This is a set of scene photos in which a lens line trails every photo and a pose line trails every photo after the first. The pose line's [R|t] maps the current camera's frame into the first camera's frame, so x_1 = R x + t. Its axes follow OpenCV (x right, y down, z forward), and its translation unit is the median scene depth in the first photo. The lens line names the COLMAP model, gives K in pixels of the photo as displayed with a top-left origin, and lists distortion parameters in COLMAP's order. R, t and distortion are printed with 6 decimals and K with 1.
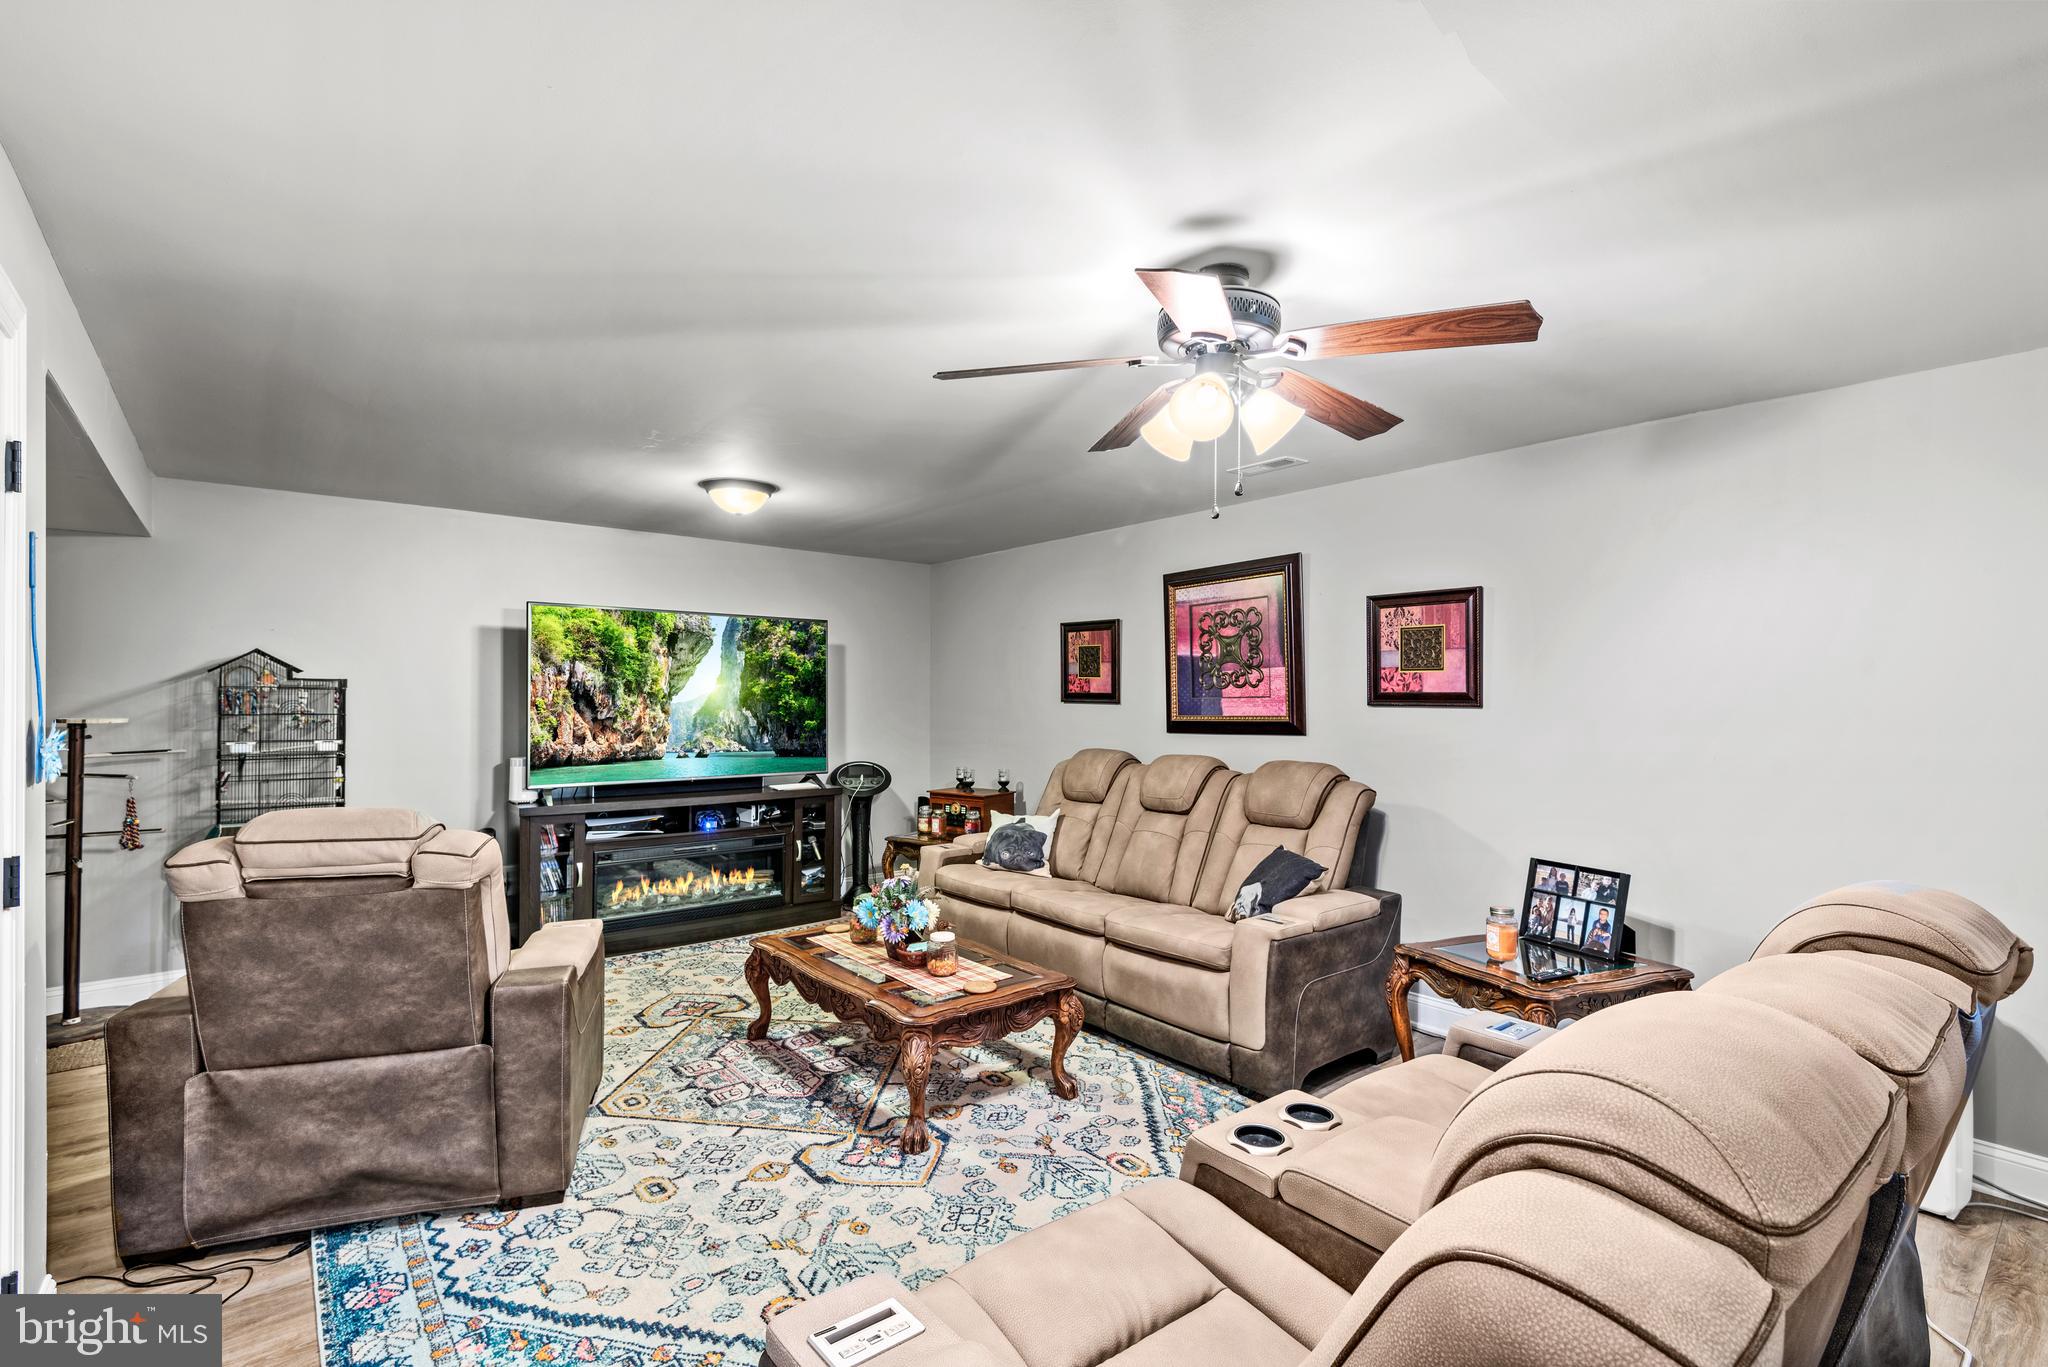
lens RADIAL K [[923.8, 0, 1019.5], [0, 923.8, 690.8], [0, 0, 1]] dist [0.022812, -0.011144]
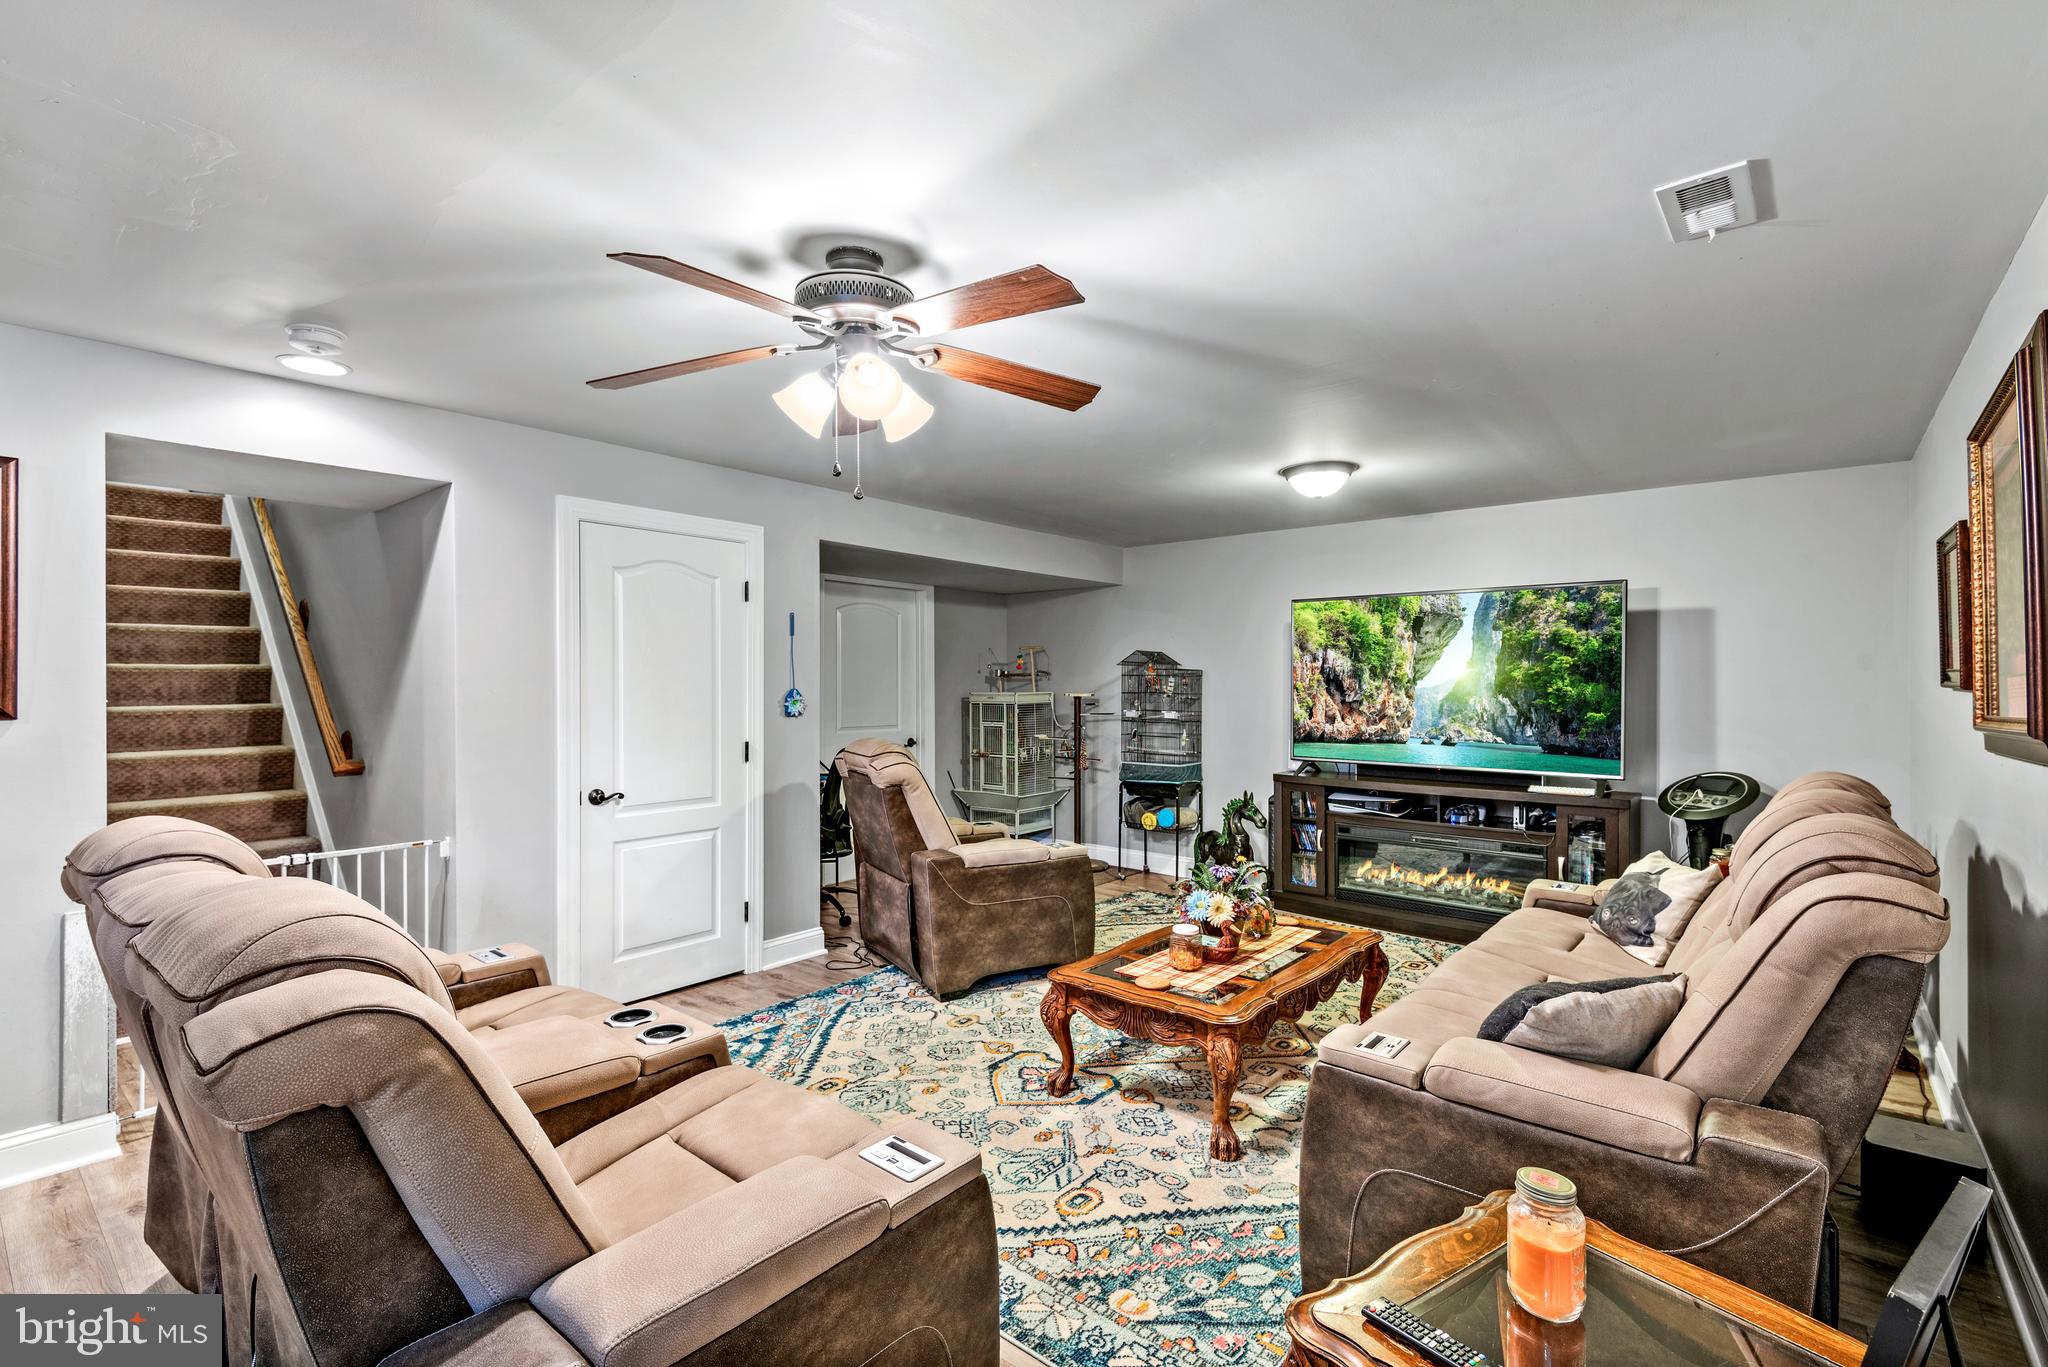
lens RADIAL K [[923.8, 0, 1027.4], [0, 923.8, 682.8], [0, 0, 1]] dist [0.022812, -0.011144]
pose [[0.204937, 0.004867, -0.978763, 0.522514], [0.000510, 0.999987, 0.005079, 0.002773], [0.978775, -0.001540, 0.204931, 0.408529]]
